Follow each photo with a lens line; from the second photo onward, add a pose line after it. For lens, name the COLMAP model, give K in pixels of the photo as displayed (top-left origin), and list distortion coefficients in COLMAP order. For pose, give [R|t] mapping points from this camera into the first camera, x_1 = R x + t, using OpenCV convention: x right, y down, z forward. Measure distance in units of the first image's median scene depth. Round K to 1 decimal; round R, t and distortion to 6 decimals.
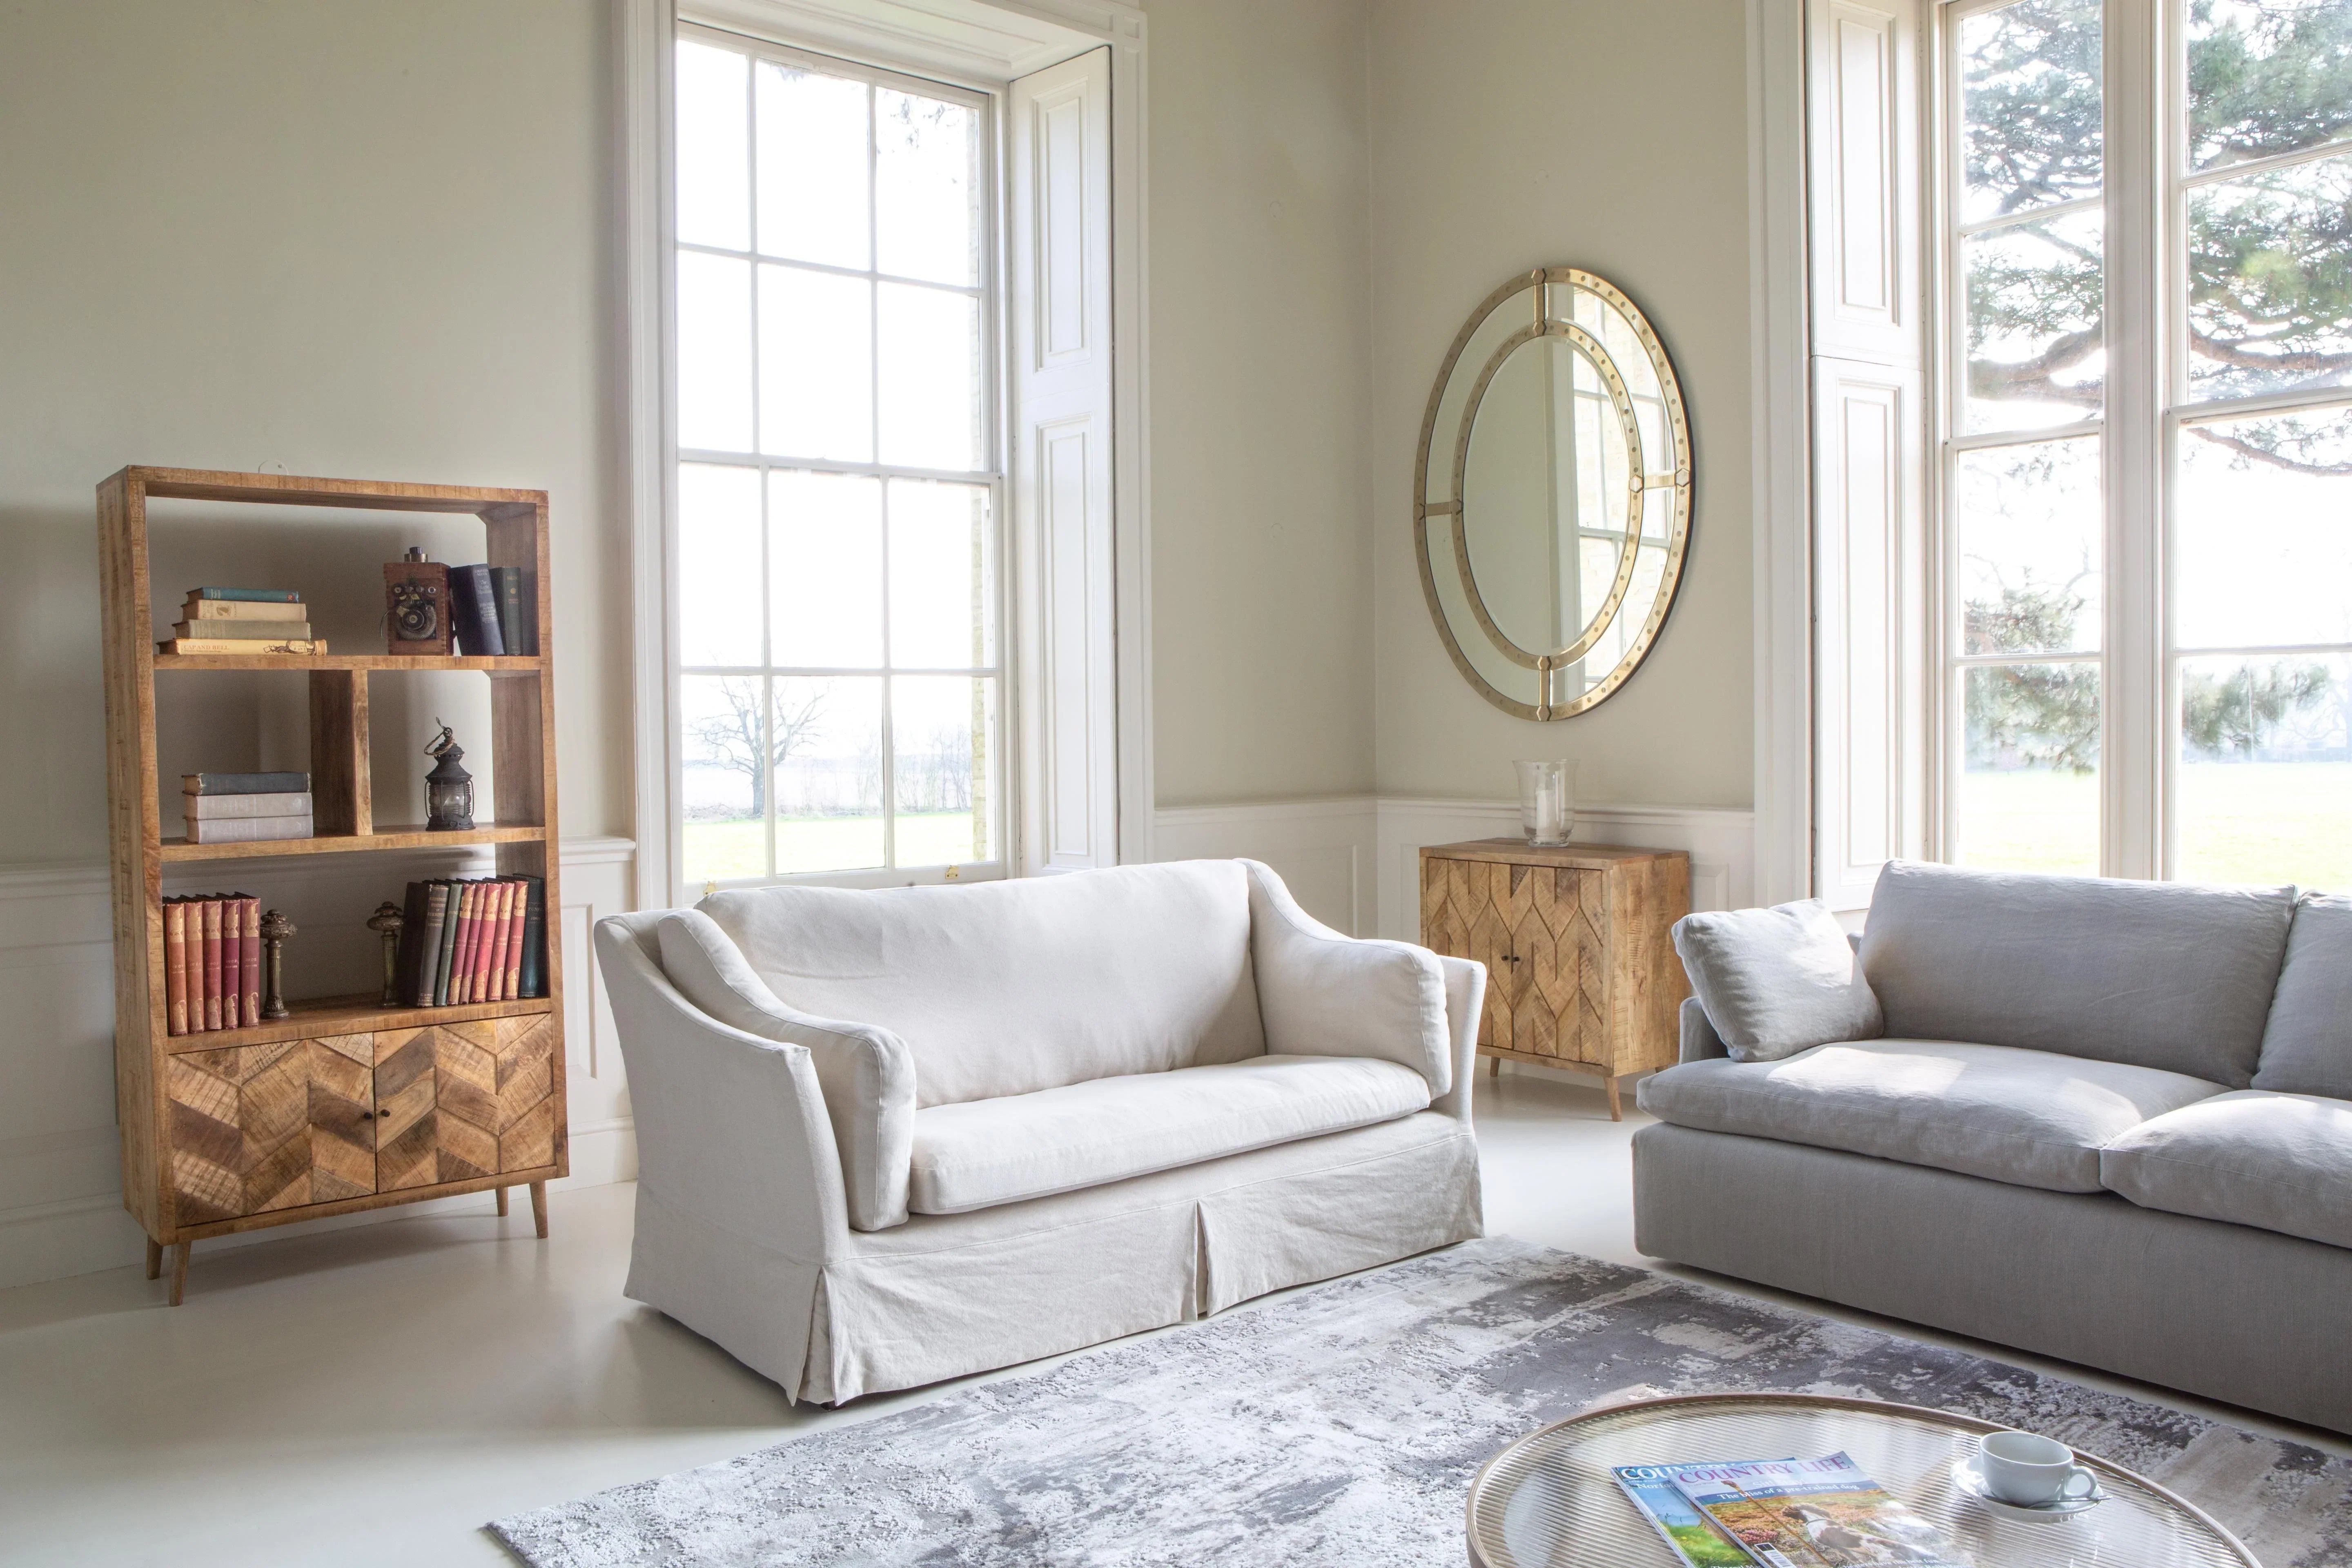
lens RADIAL K [[1882.9, 0, 1248.8], [0, 1882.9, 723.6], [0, 0, 1]] dist [-0.119355, 0.132586]
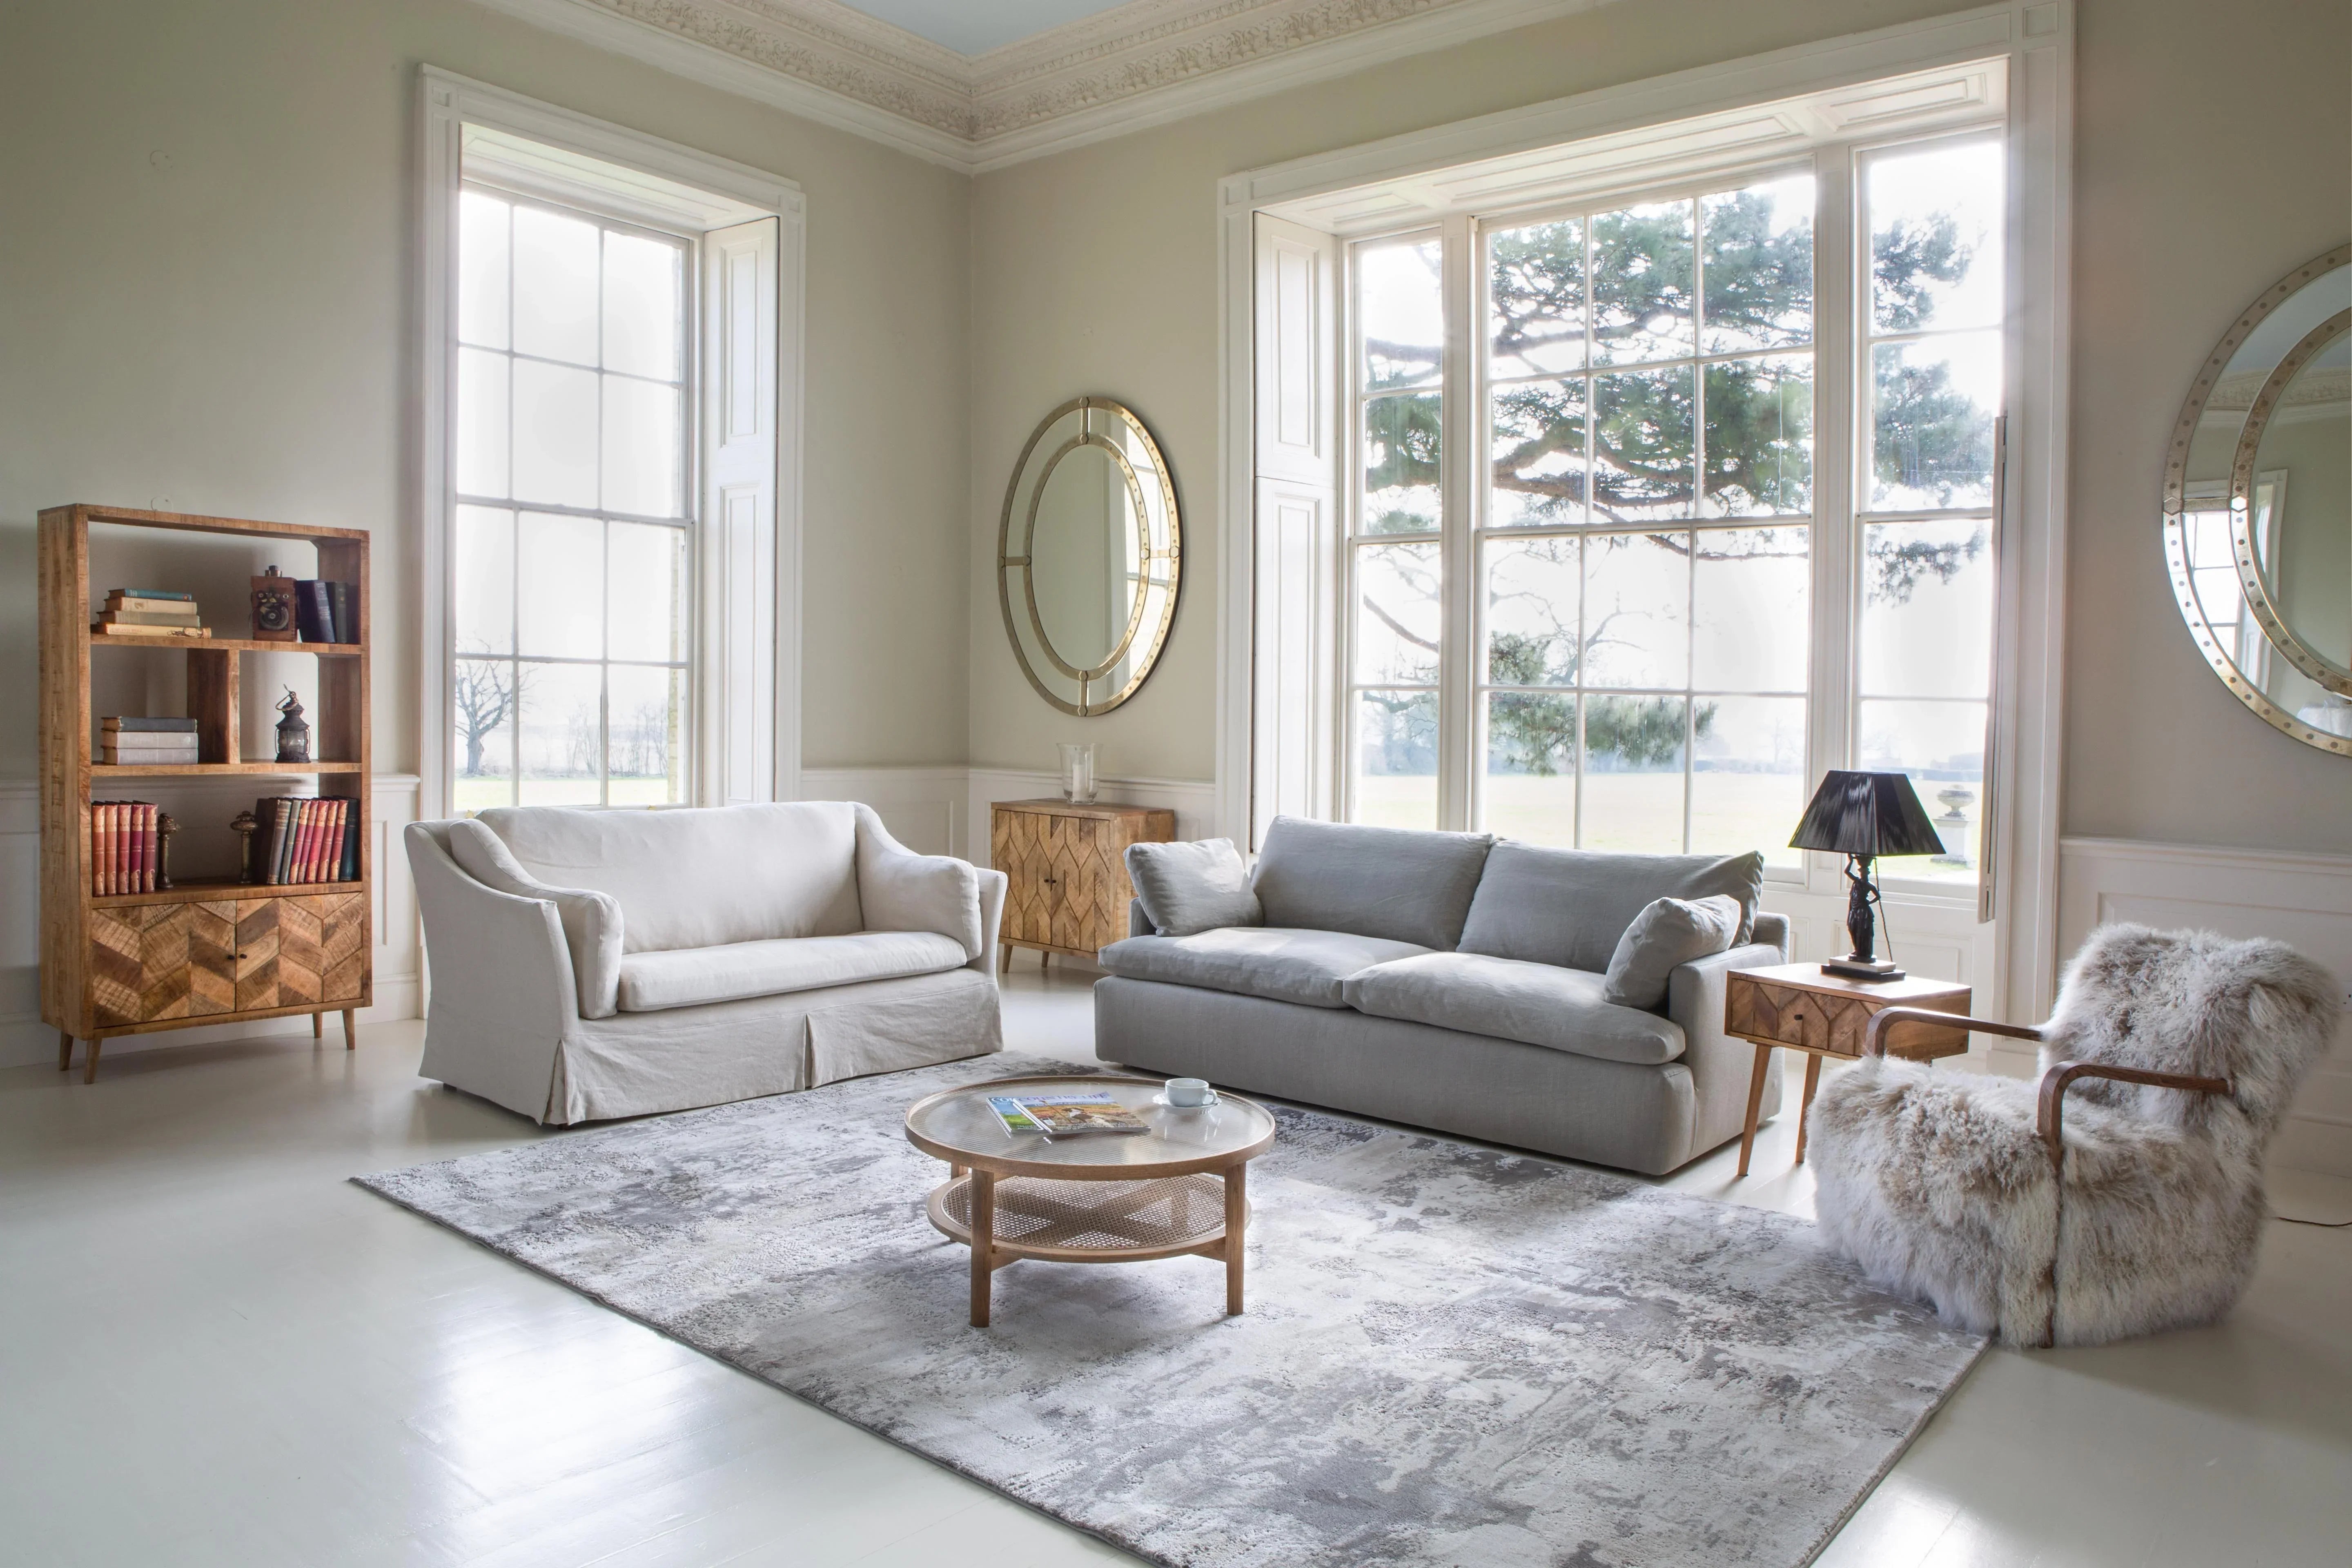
lens RADIAL K [[1708.0, 0, 1231.2], [0, 1708.0, 793.9], [0, 0, 1]] dist [-0.108217, 0.089034]
pose [[0.984190, 0.031953, 0.174209, 0.066324], [-0.039764, 0.998345, 0.041535, -0.001160], [-0.172593, -0.047805, 0.983832, -0.425906]]
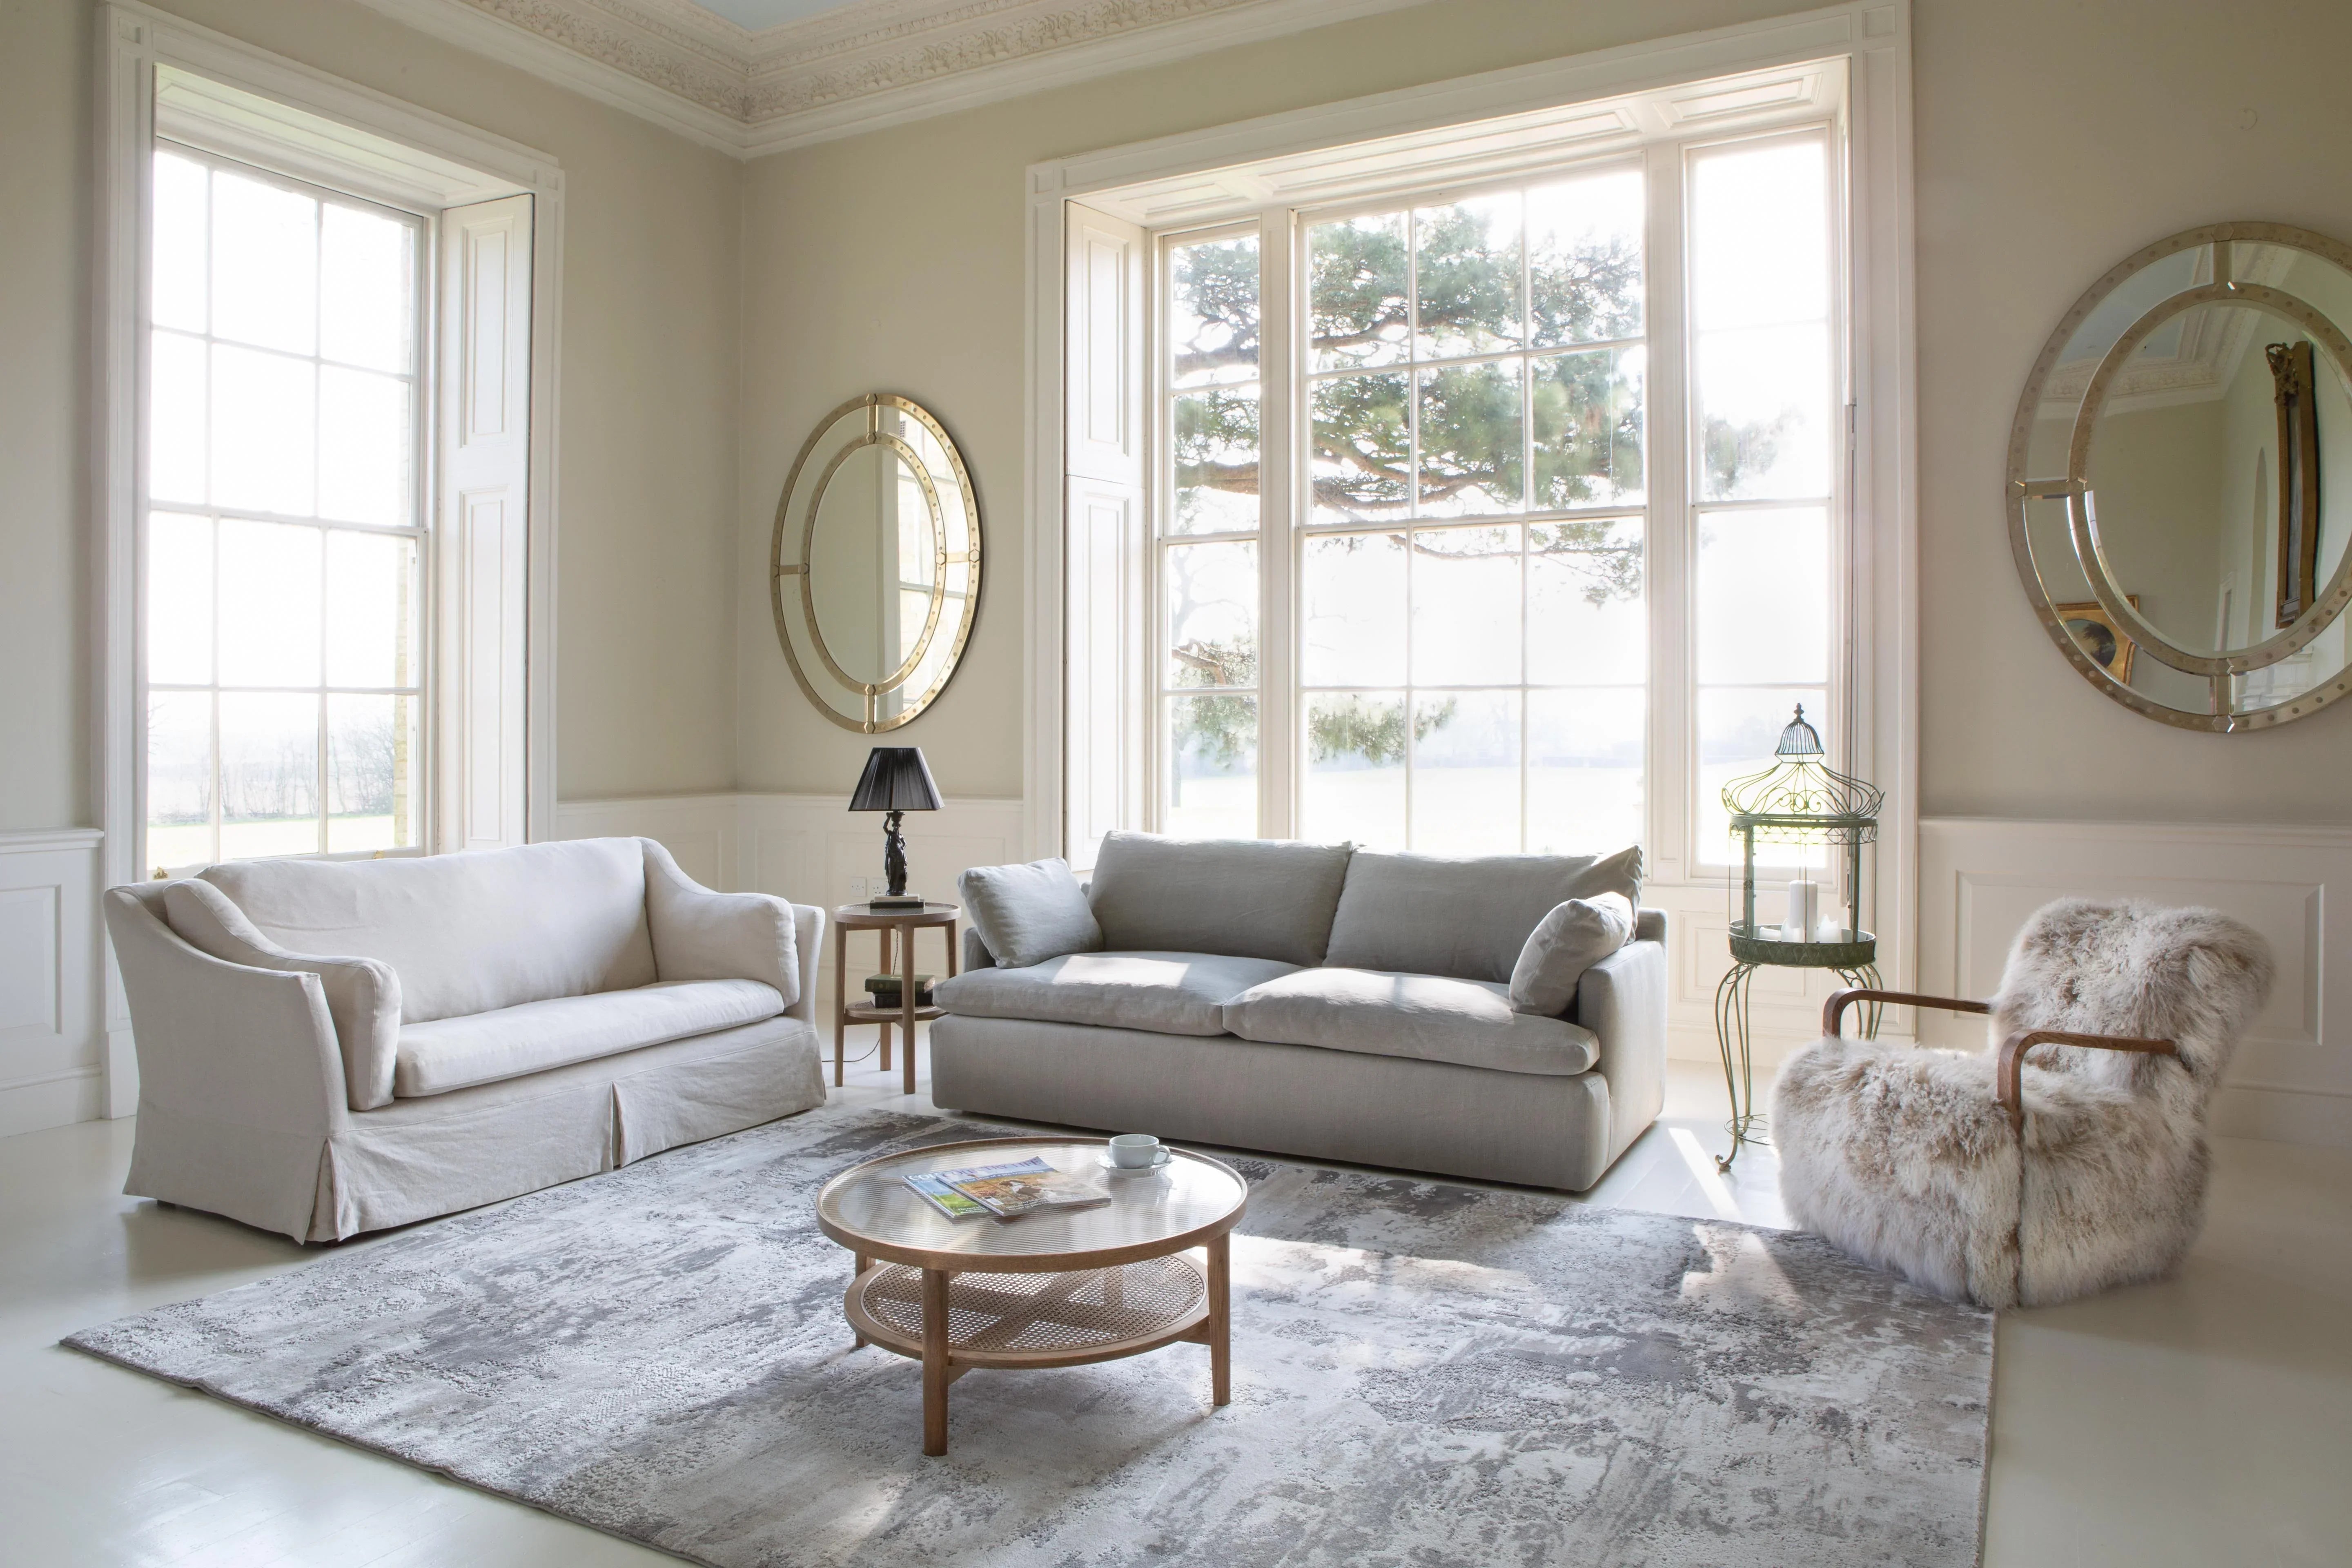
lens RADIAL K [[1679.5, 0, 1247.0], [0, 1679.5, 689.4], [0, 0, 1]] dist [-0.084008, 0.050620]
pose [[0.930634, 0.013716, 0.365694, -0.040318], [-0.003583, 0.999591, -0.028373, -0.000130], [-0.365934, 0.025094, 0.930302, -0.292354]]
